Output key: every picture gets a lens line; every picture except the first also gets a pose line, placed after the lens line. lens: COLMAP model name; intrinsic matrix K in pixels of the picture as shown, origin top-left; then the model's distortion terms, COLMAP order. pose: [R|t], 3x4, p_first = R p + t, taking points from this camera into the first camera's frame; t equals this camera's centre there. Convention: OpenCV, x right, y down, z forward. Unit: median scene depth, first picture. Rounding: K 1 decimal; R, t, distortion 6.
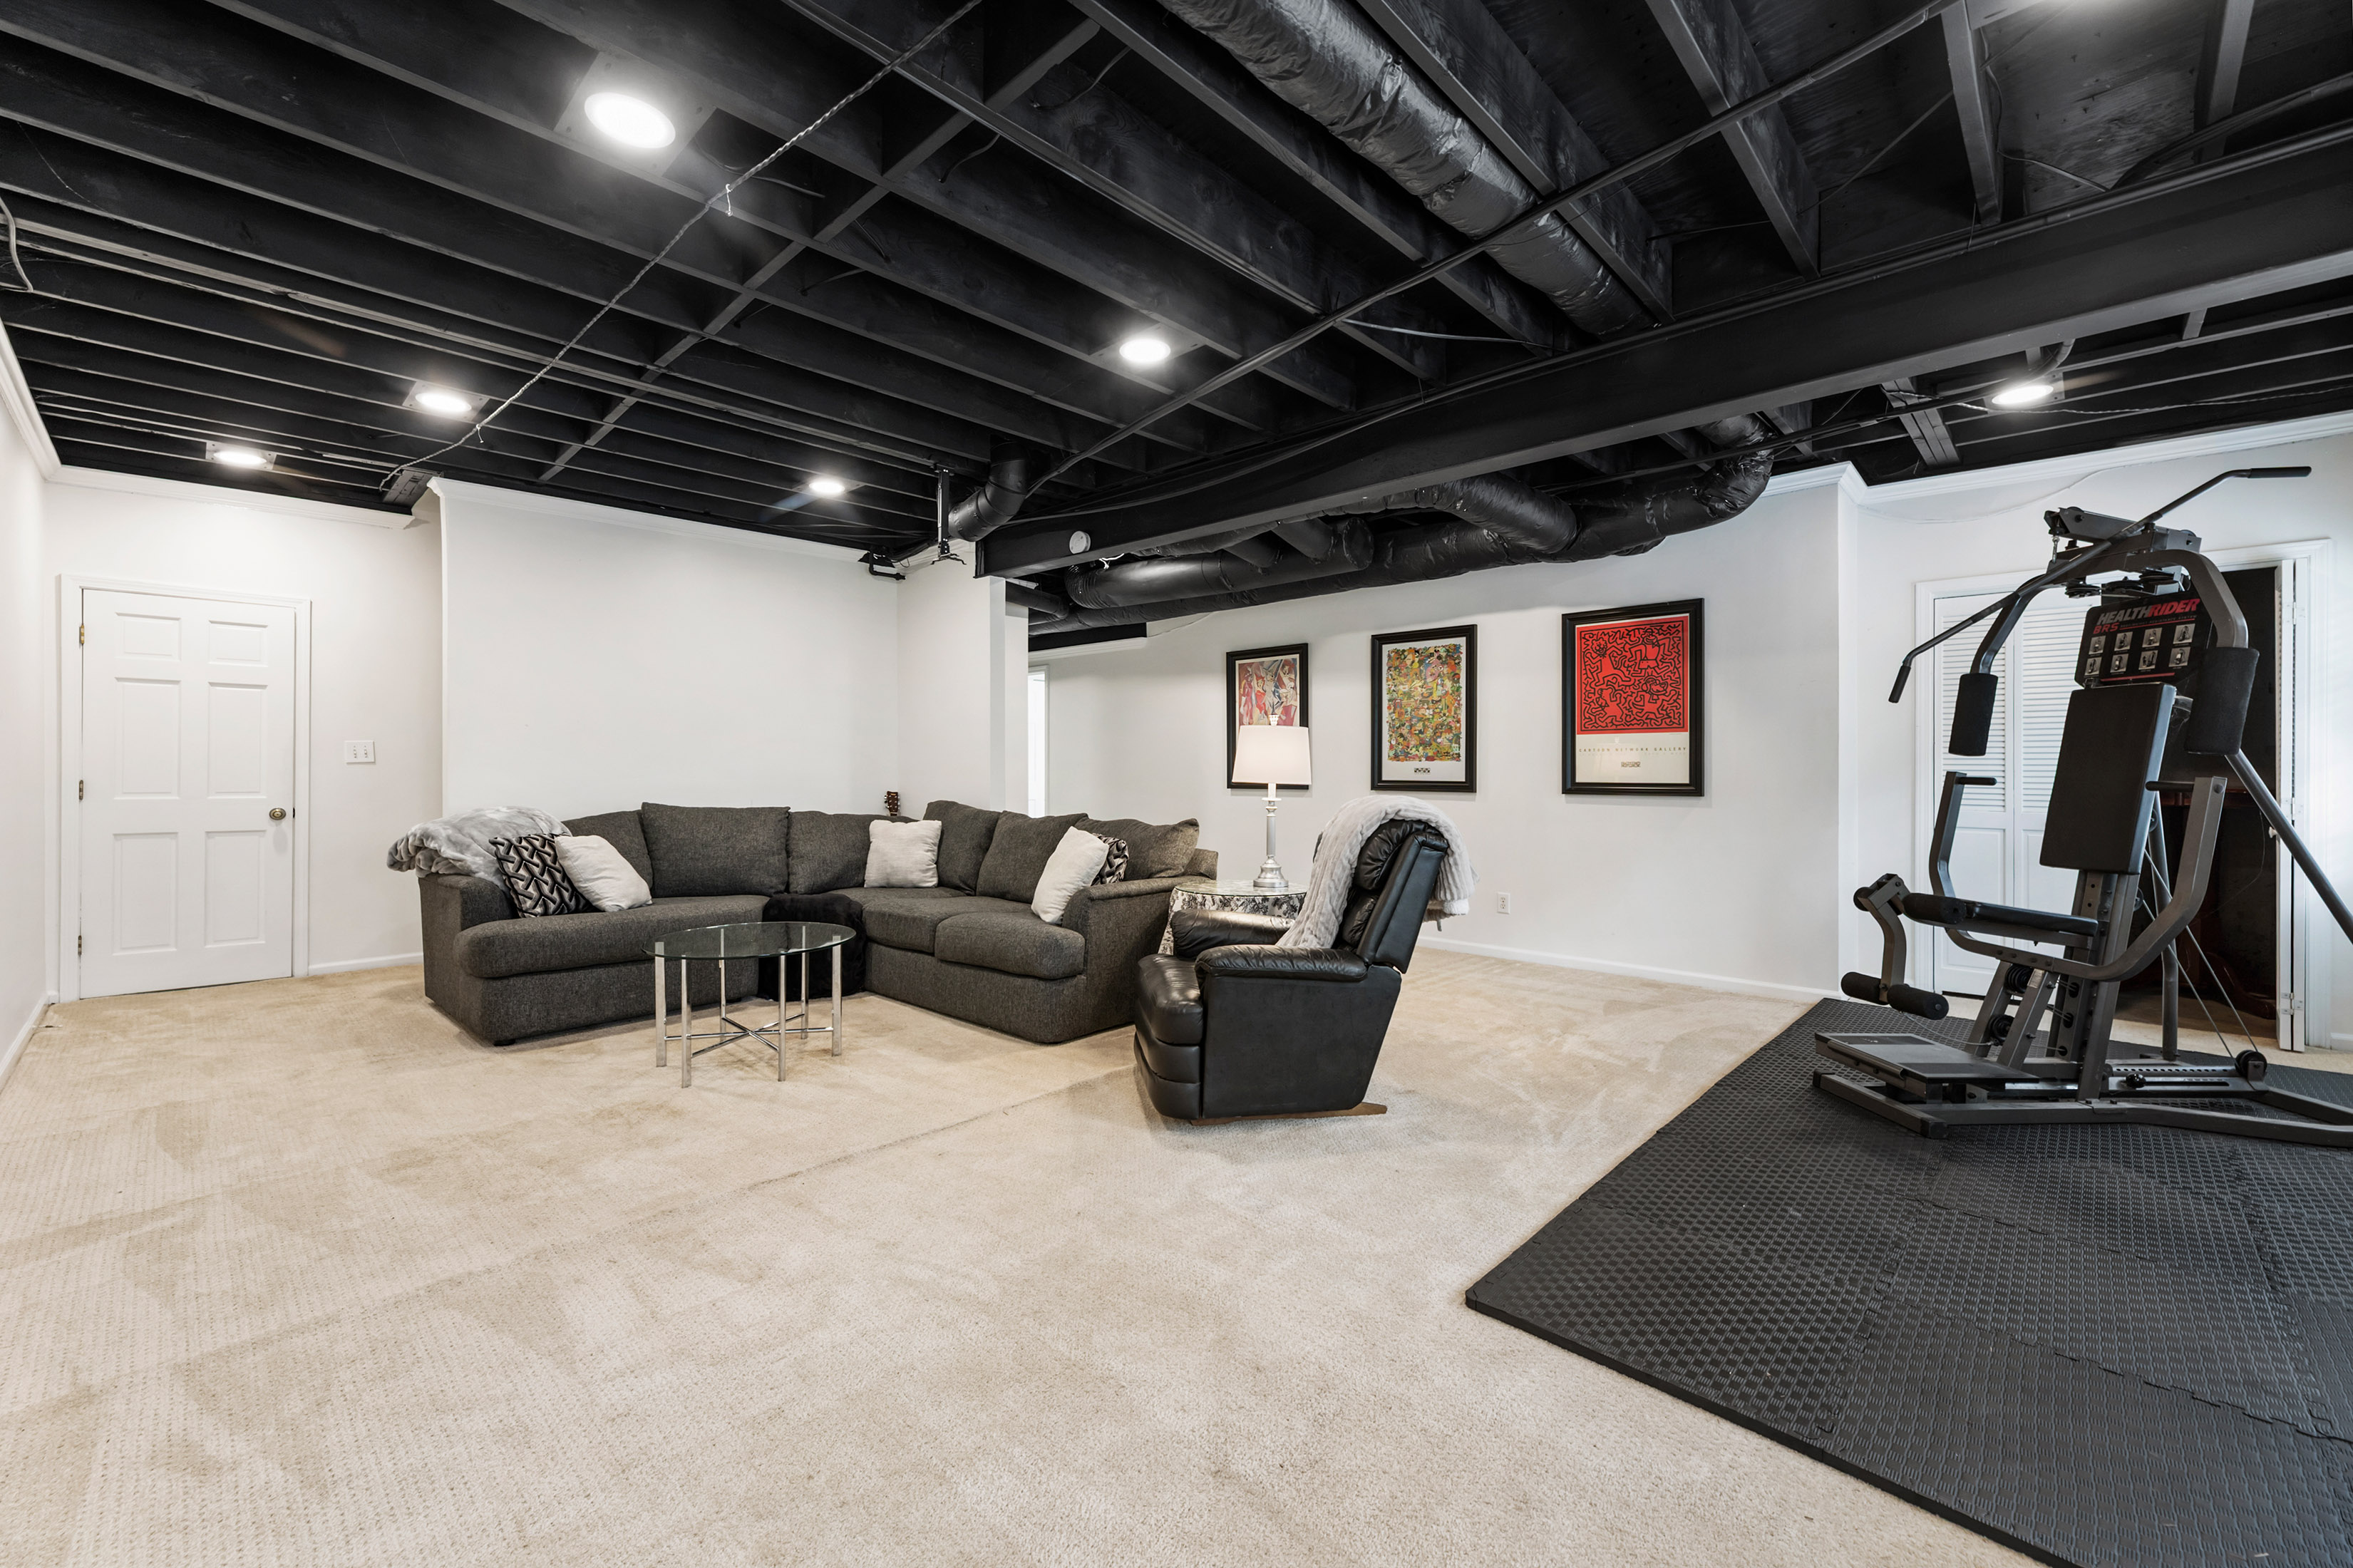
lens RADIAL K [[958.5, 0, 1172.2], [0, 958.5, 772.2], [0, 0, 1]] dist [-0.000531, -0.000055]
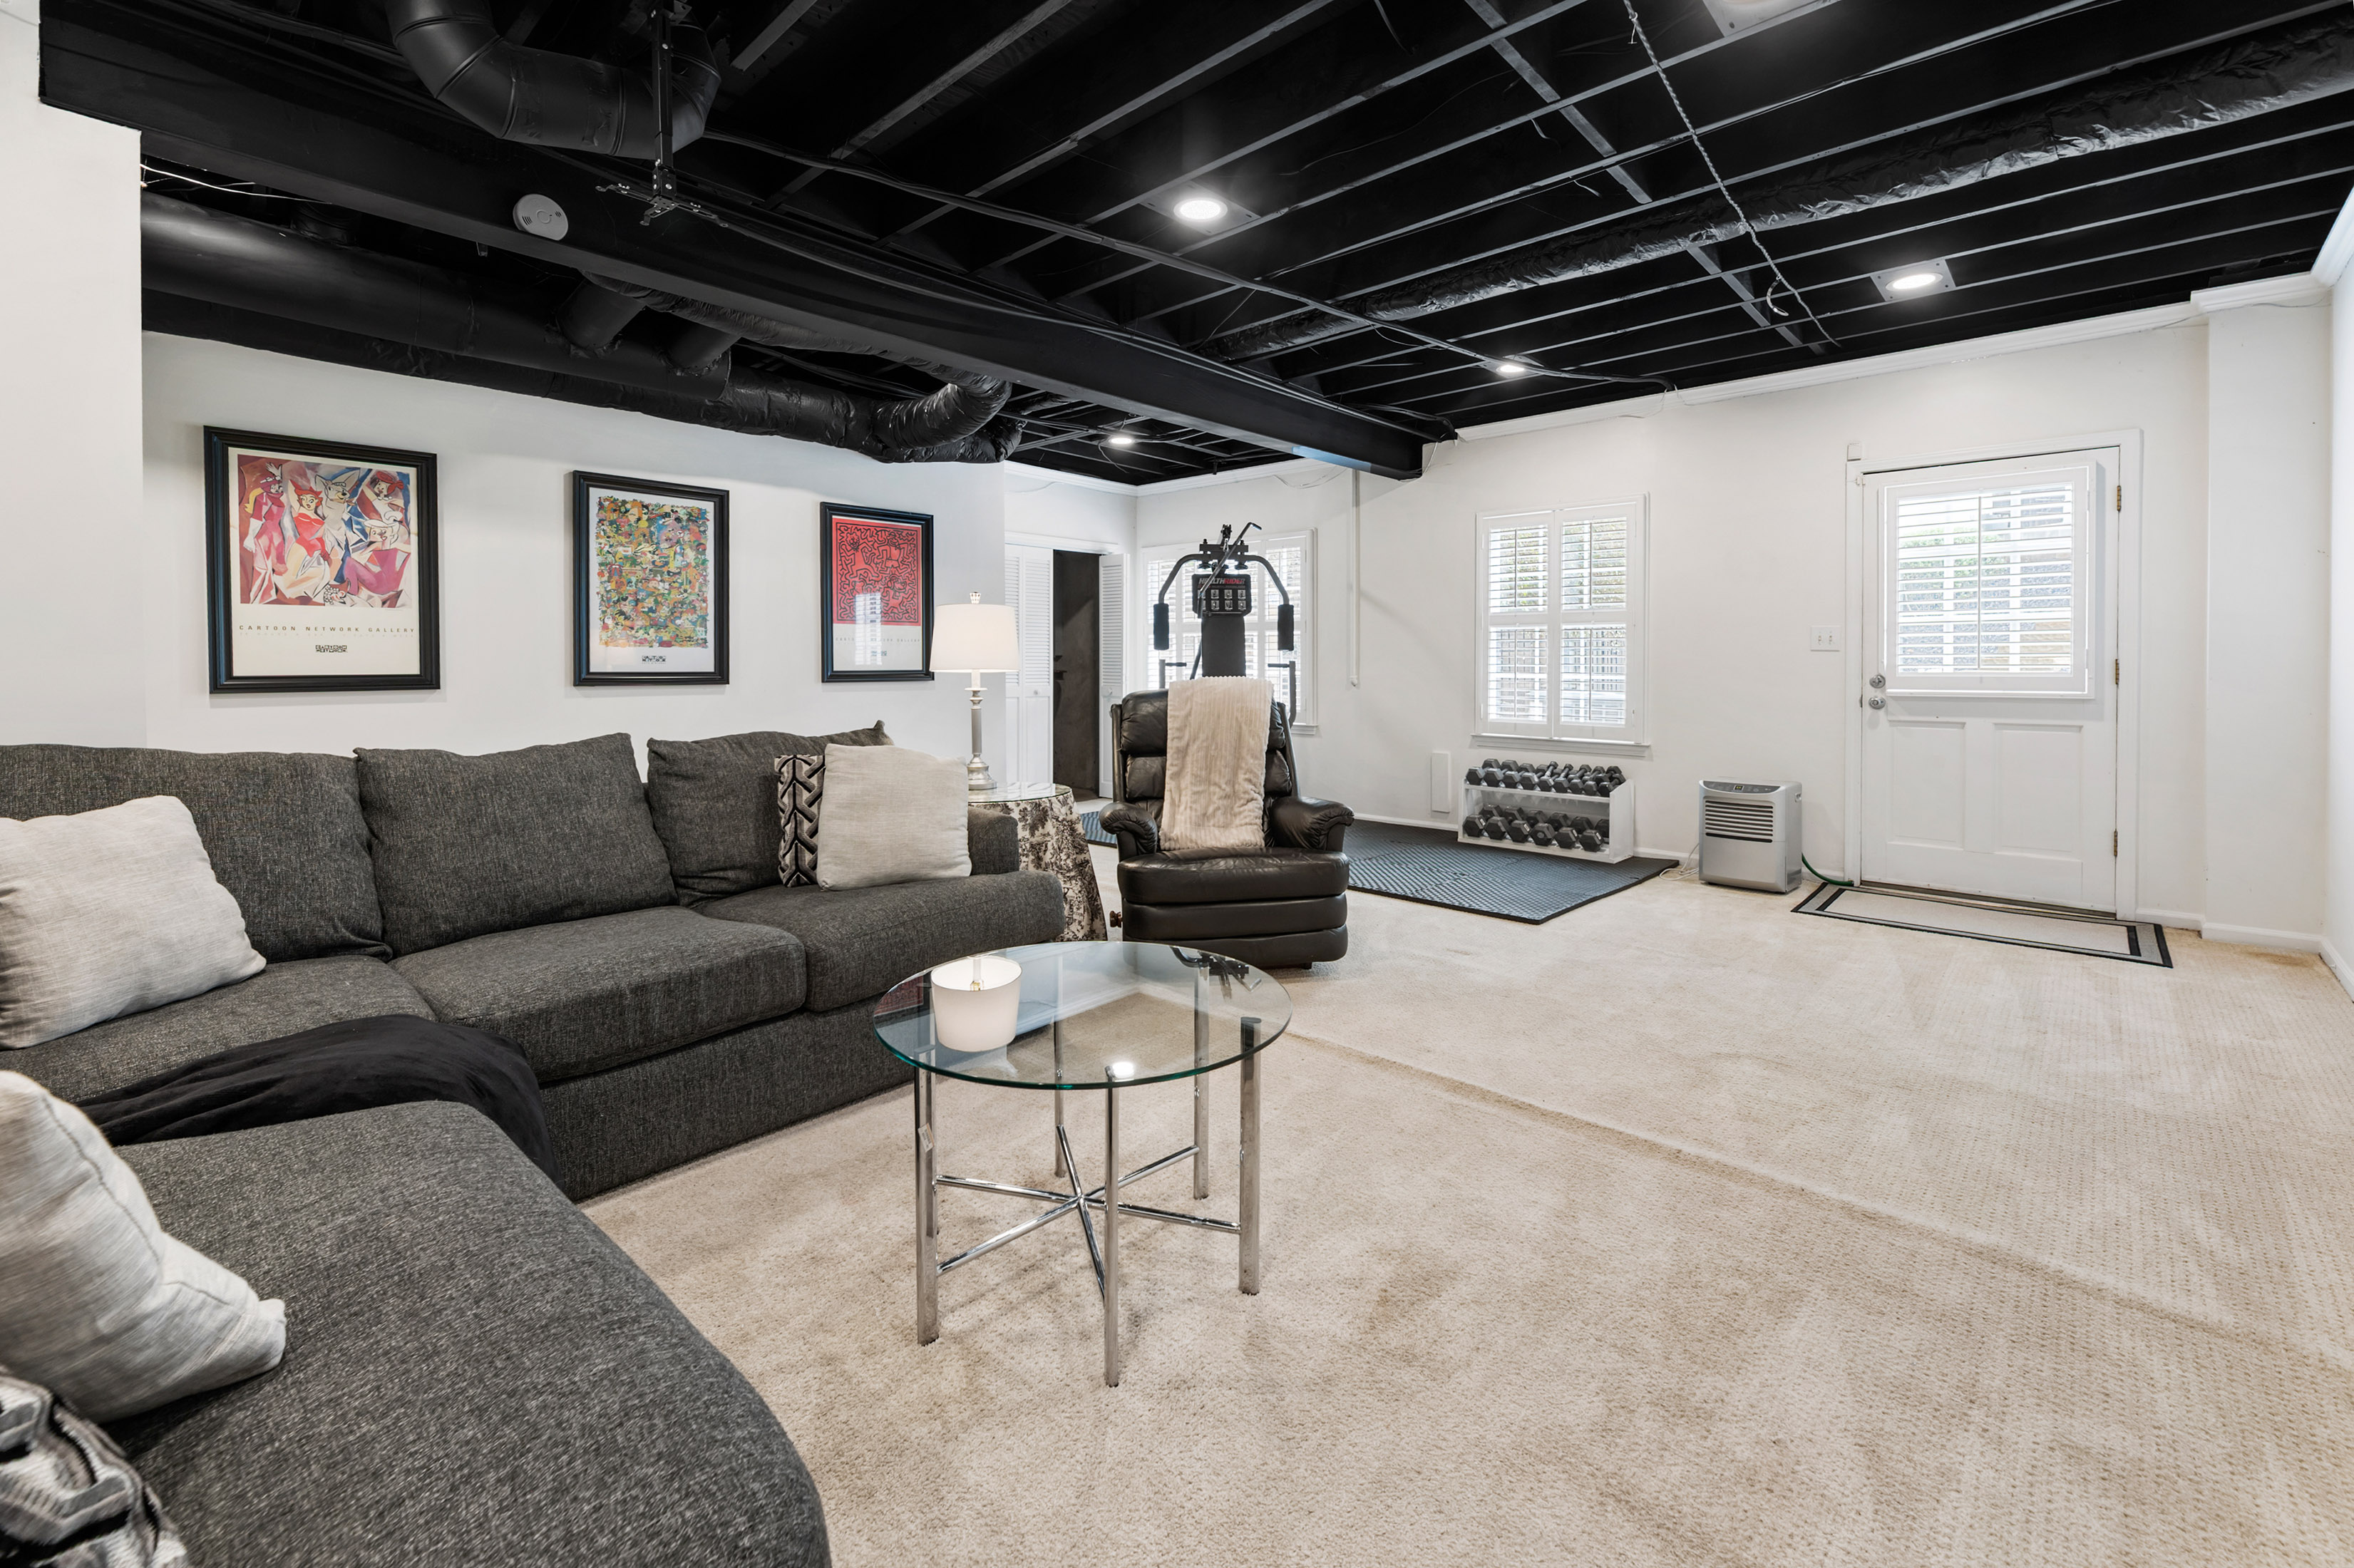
lens RADIAL K [[984.8, 0, 1181.1], [0, 984.8, 671.7], [0, 0, 1]] dist [-0.001487, -0.000402]
pose [[-0.015988, -0.008313, 0.999838, -0.580892], [0.004791, 0.999953, 0.008391, 0.004099], [-0.999861, 0.004924, -0.015948, 0.603745]]
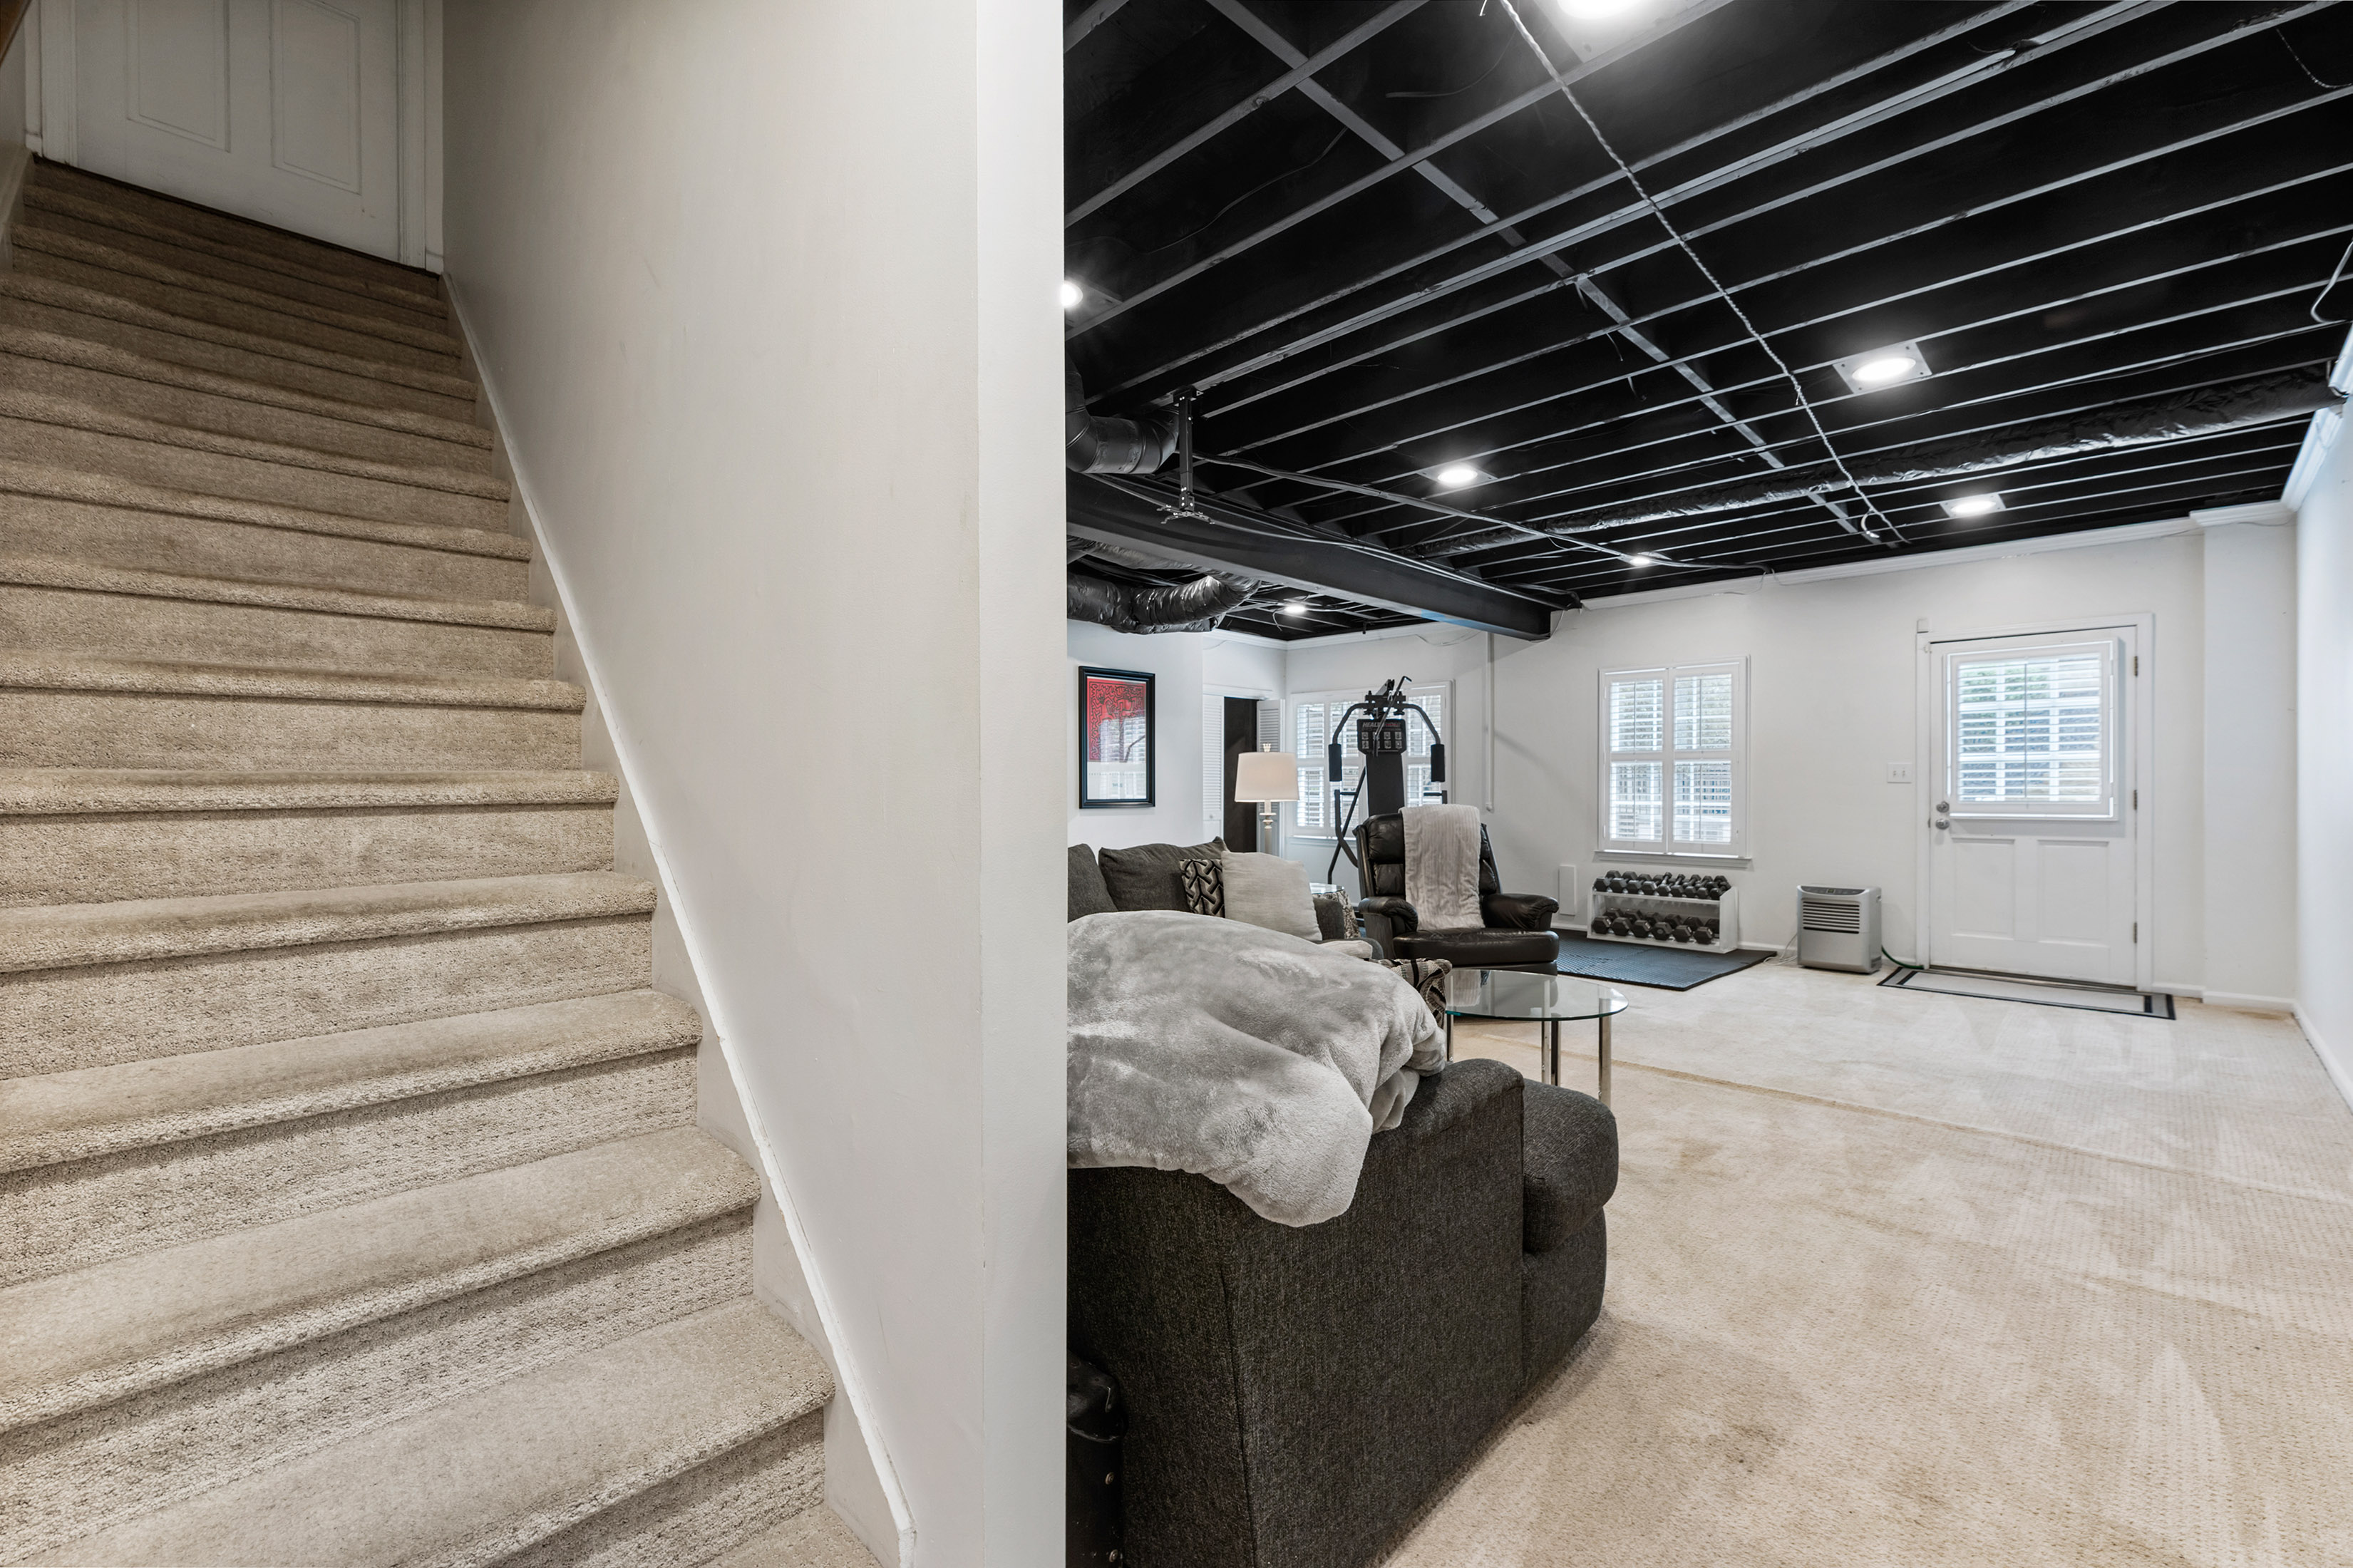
lens RADIAL K [[977.2, 0, 1171.0], [0, 977.2, 789.1], [0, 0, 1]] dist [0.000472, -0.000147]
pose [[0.021095, -0.001562, 0.999776, -0.817879], [0.006532, 0.999978, 0.001425, -0.004100], [-0.999756, 0.006500, 0.021105, 0.801846]]
